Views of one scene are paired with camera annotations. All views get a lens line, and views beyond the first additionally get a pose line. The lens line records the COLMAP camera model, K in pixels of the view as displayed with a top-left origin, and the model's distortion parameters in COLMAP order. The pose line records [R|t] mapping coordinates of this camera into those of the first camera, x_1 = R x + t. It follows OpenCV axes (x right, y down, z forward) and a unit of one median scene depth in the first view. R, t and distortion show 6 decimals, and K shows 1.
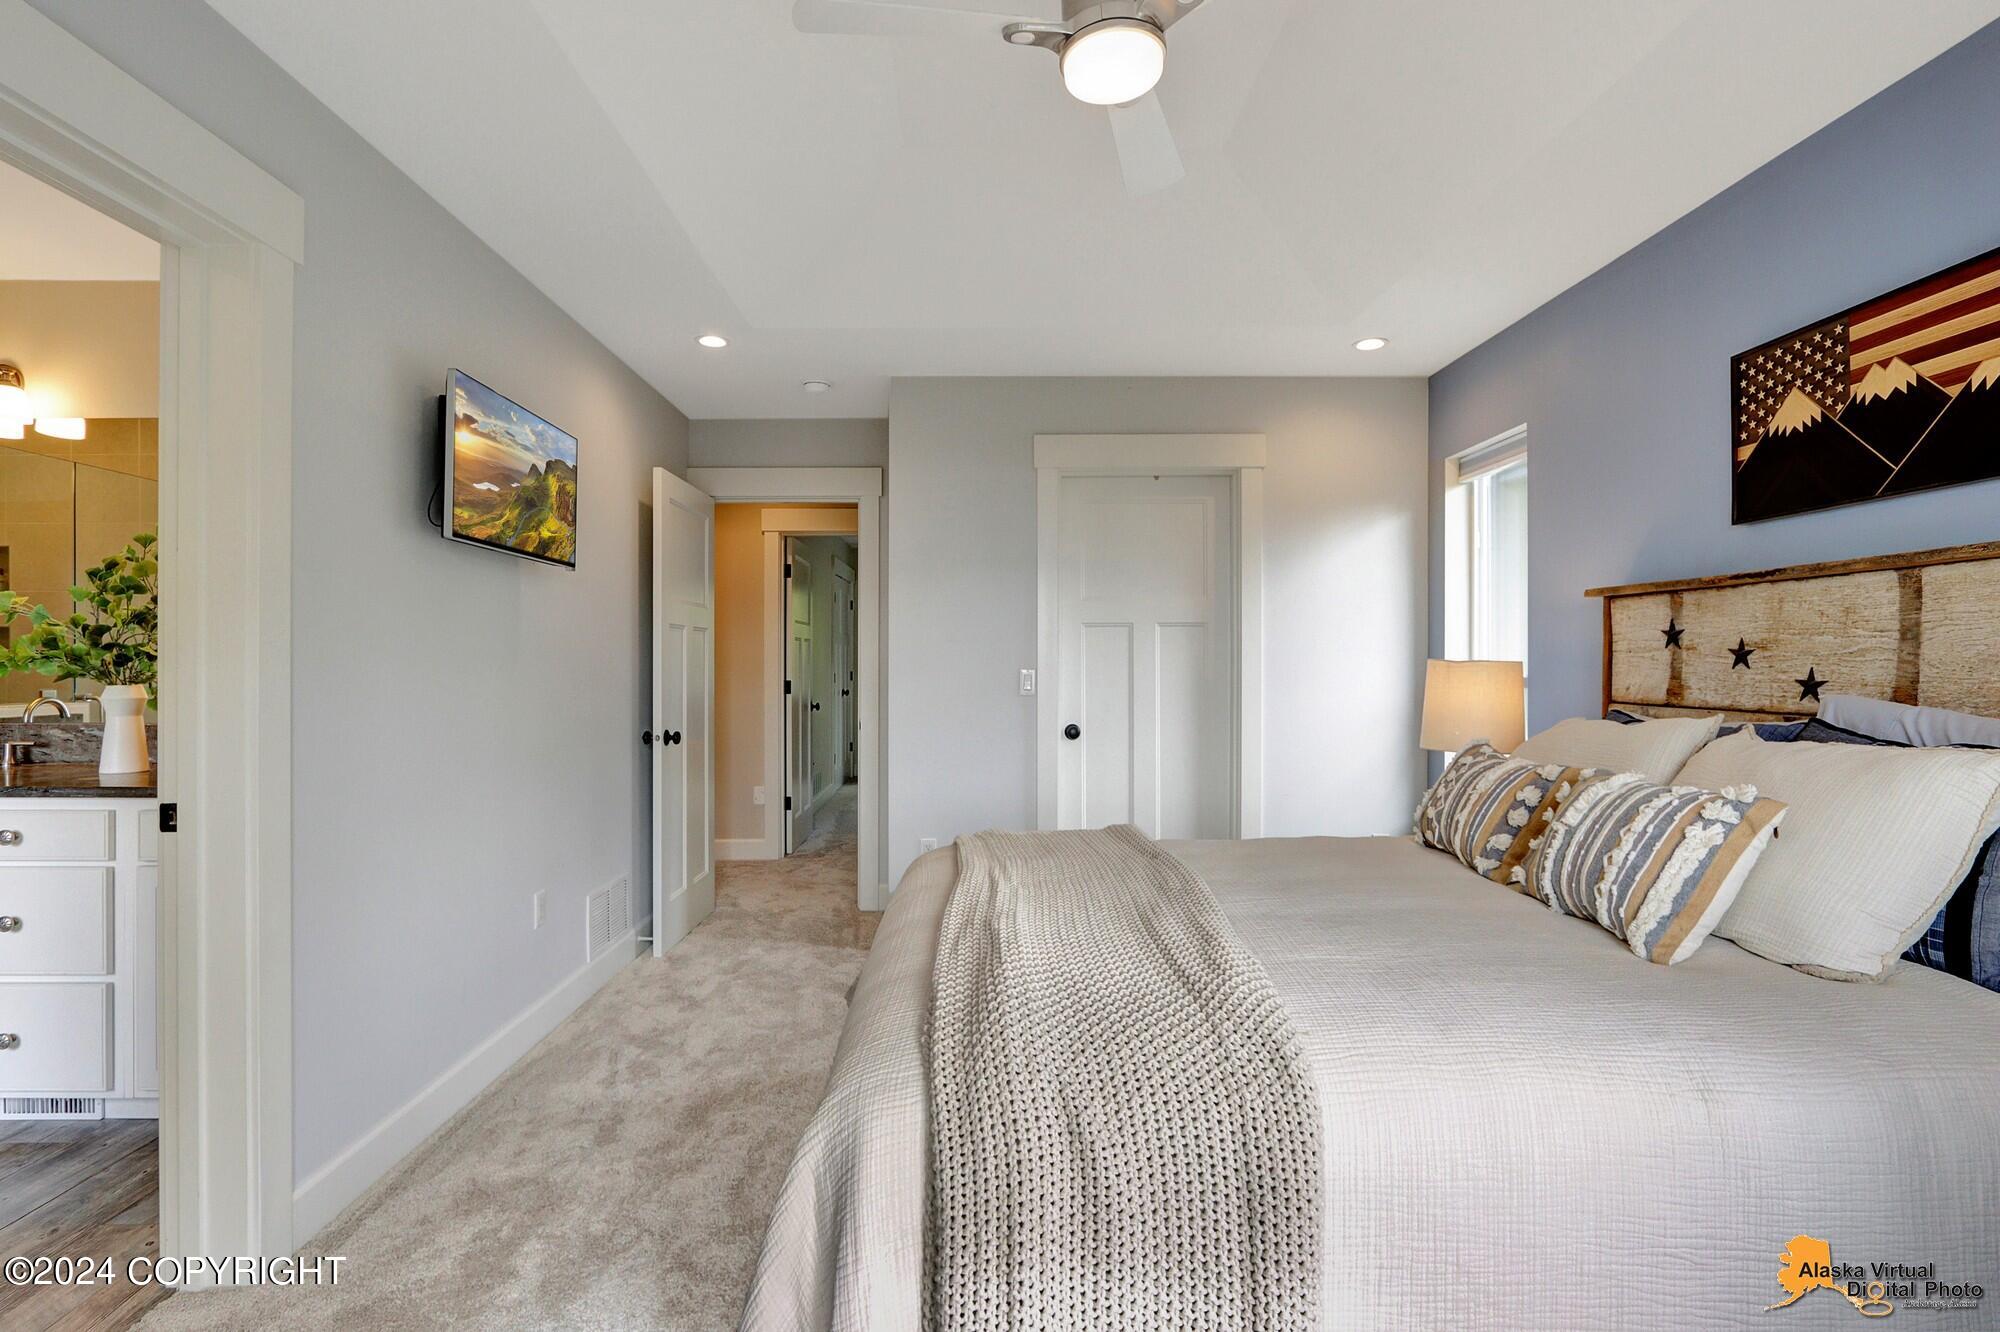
lens RADIAL K [[952.5, 0, 1000.0], [0, 952.5, 666.0], [0, 0, 1]] dist [-0.002285, -0.000180]
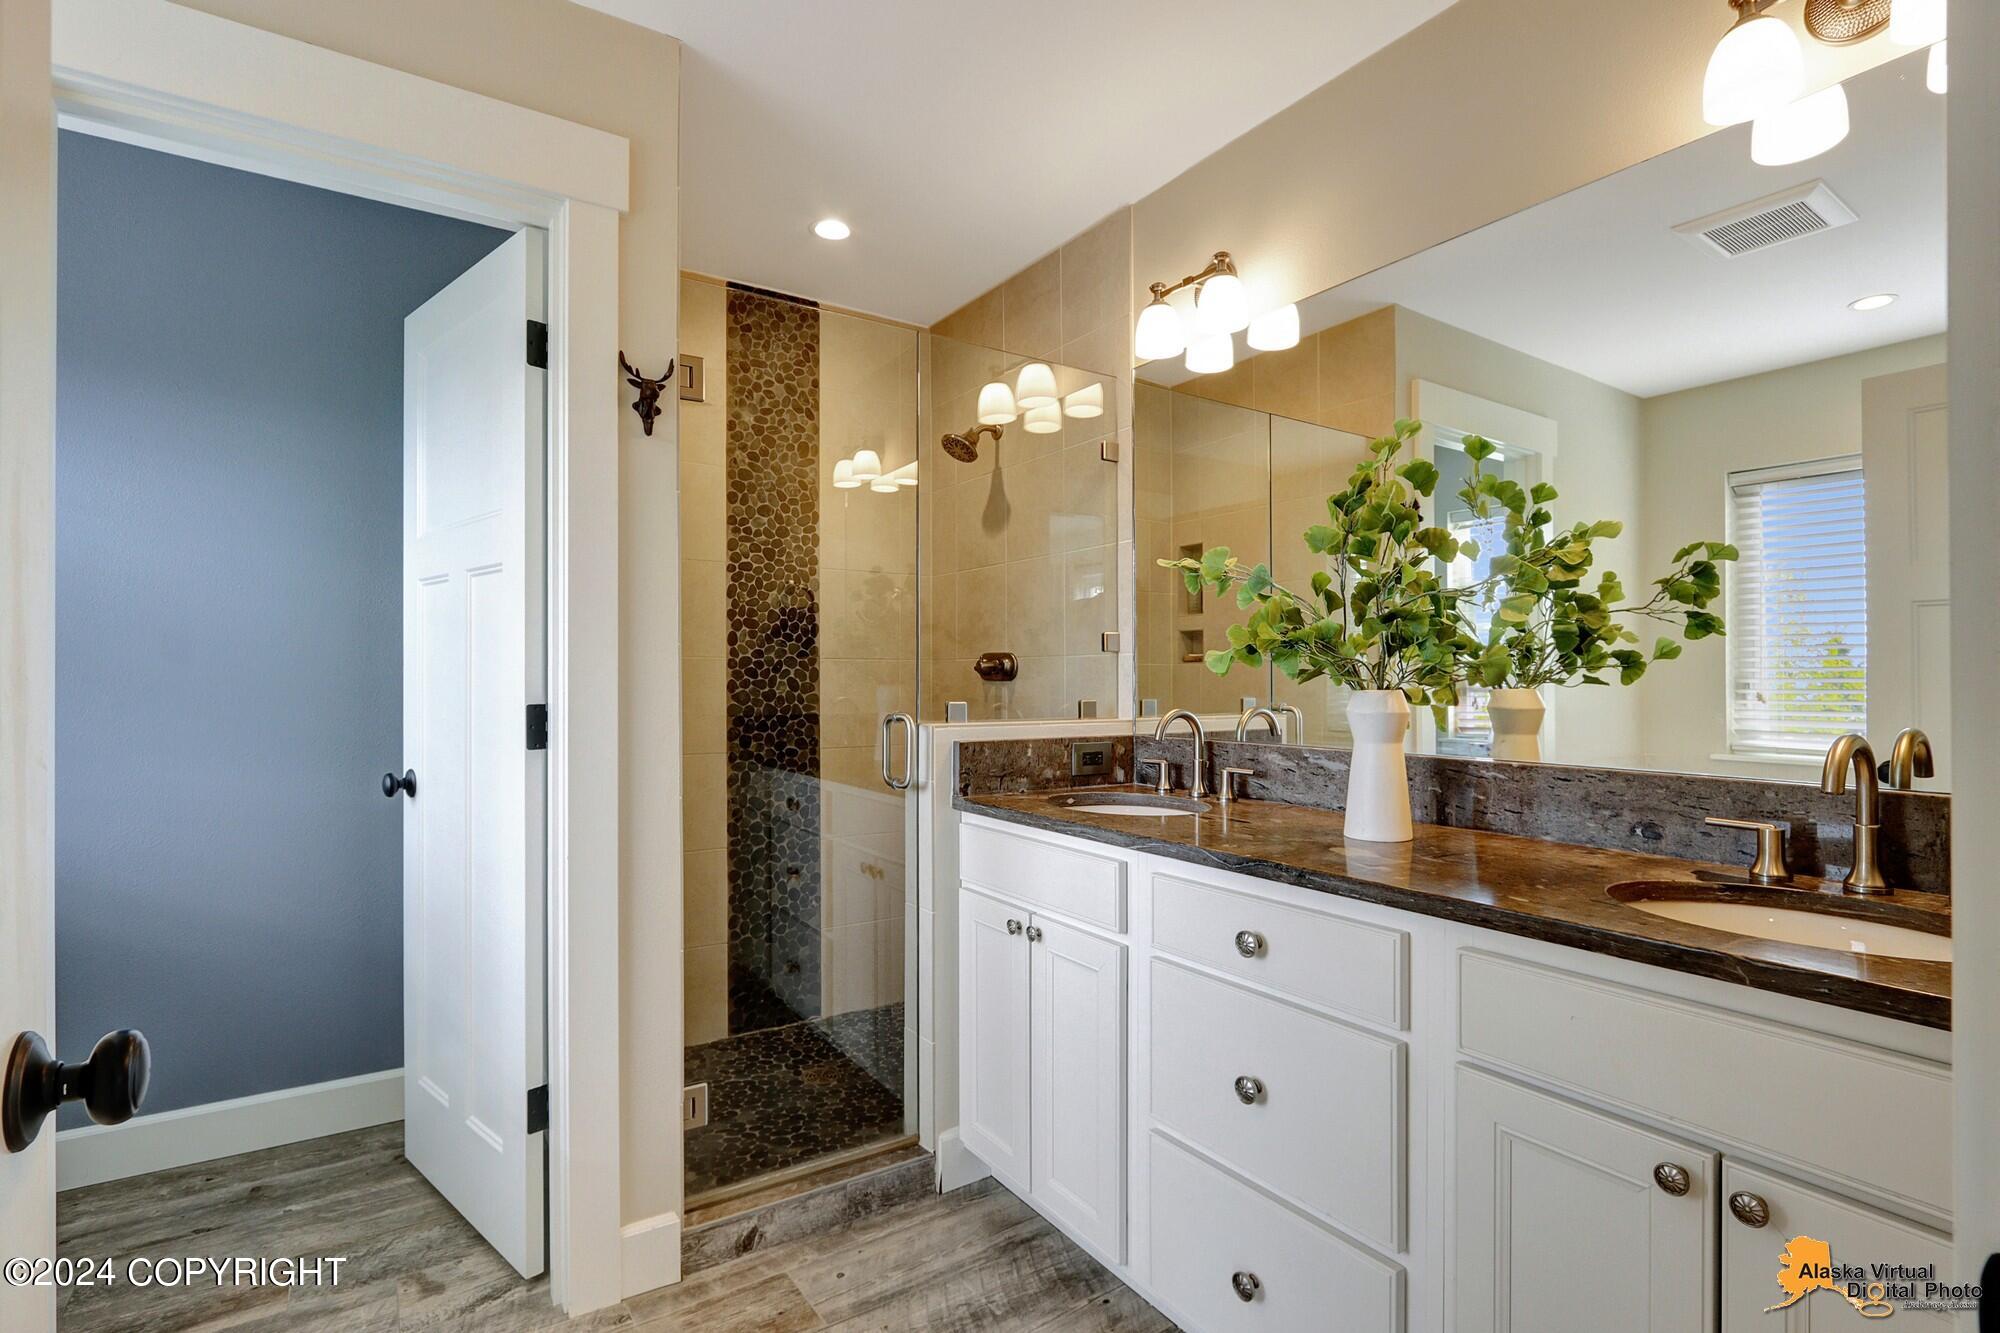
lens RADIAL K [[952.5, 0, 1000.0], [0, 952.5, 666.5], [0, 0, 1]] dist [-0.002285, -0.000180]
pose [[0.548920, -0.018886, -0.835662, -0.524065], [0.004927, 0.999800, -0.019359, 0.015338], [0.835860, 0.006510, 0.548903, 0.450998]]
